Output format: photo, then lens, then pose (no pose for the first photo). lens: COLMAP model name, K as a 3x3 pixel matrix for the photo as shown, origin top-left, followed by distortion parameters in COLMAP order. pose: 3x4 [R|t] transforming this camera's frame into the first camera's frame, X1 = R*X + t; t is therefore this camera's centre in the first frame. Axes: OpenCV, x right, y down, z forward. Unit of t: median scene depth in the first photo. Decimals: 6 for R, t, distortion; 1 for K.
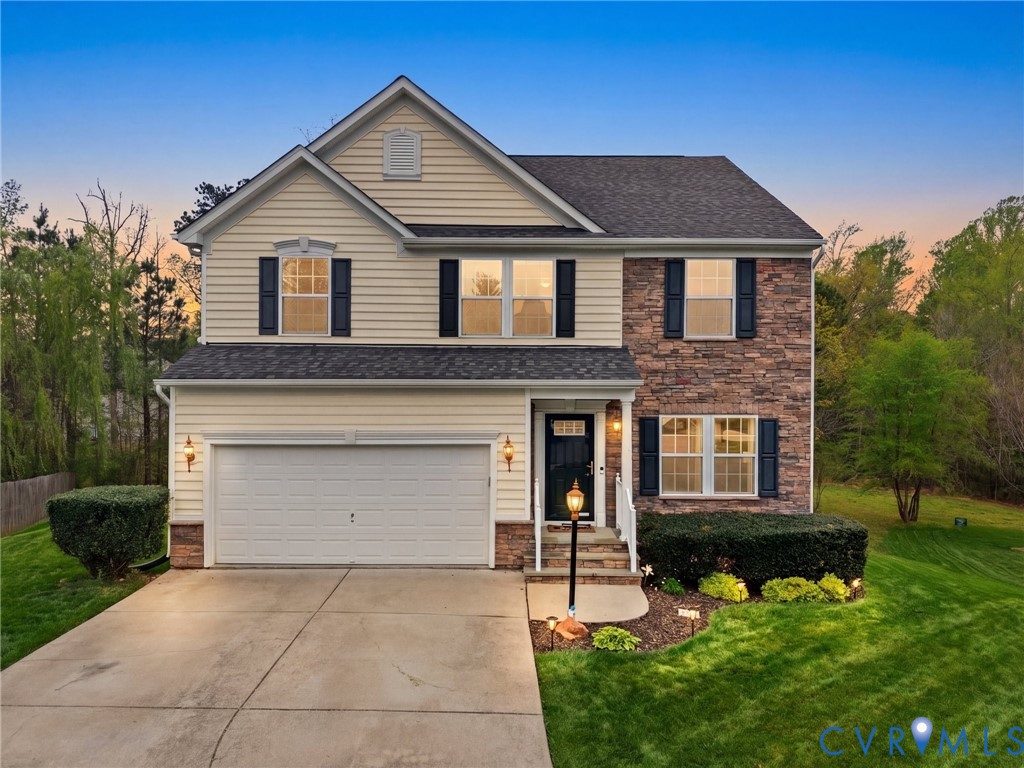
lens RADIAL K [[705.9, 0, 514.5], [0, 705.9, 382.0], [0, 0, 1]] dist [0.018695, -0.007011]
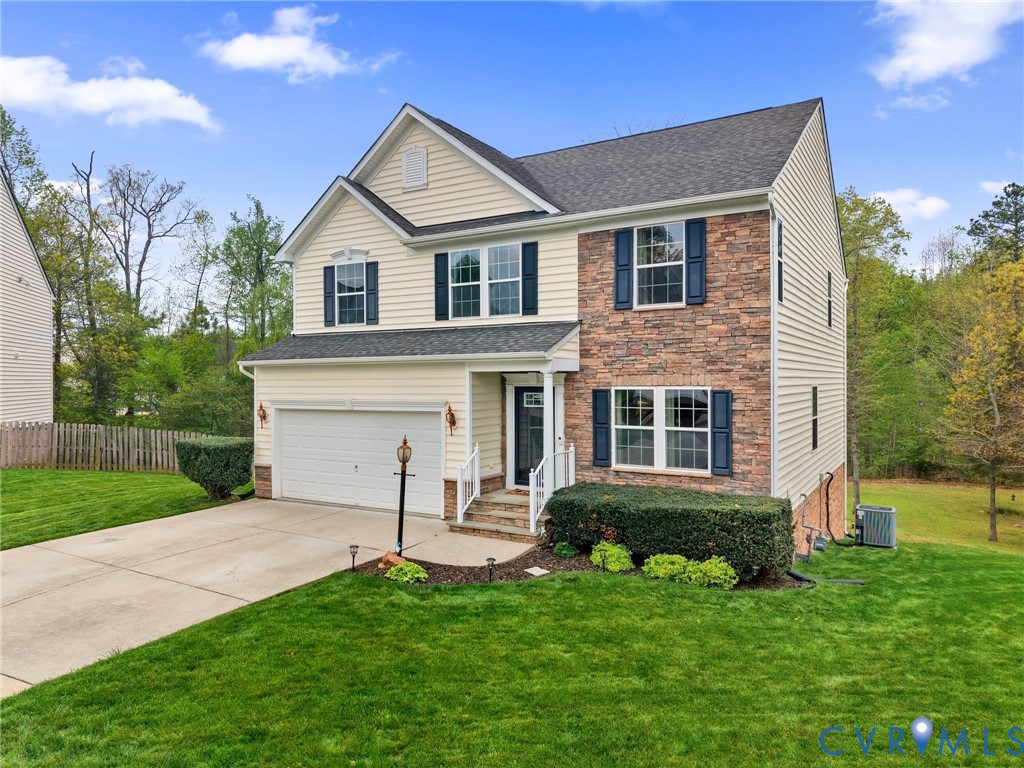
lens RADIAL K [[705.9, 0, 513.9], [0, 705.9, 381.3], [0, 0, 1]] dist [0.018695, -0.007011]
pose [[0.852274, -0.009050, -0.523017, 0.610981], [0.012818, 0.999911, 0.003585, 0.033325], [0.522938, -0.009760, 0.852315, 0.074200]]
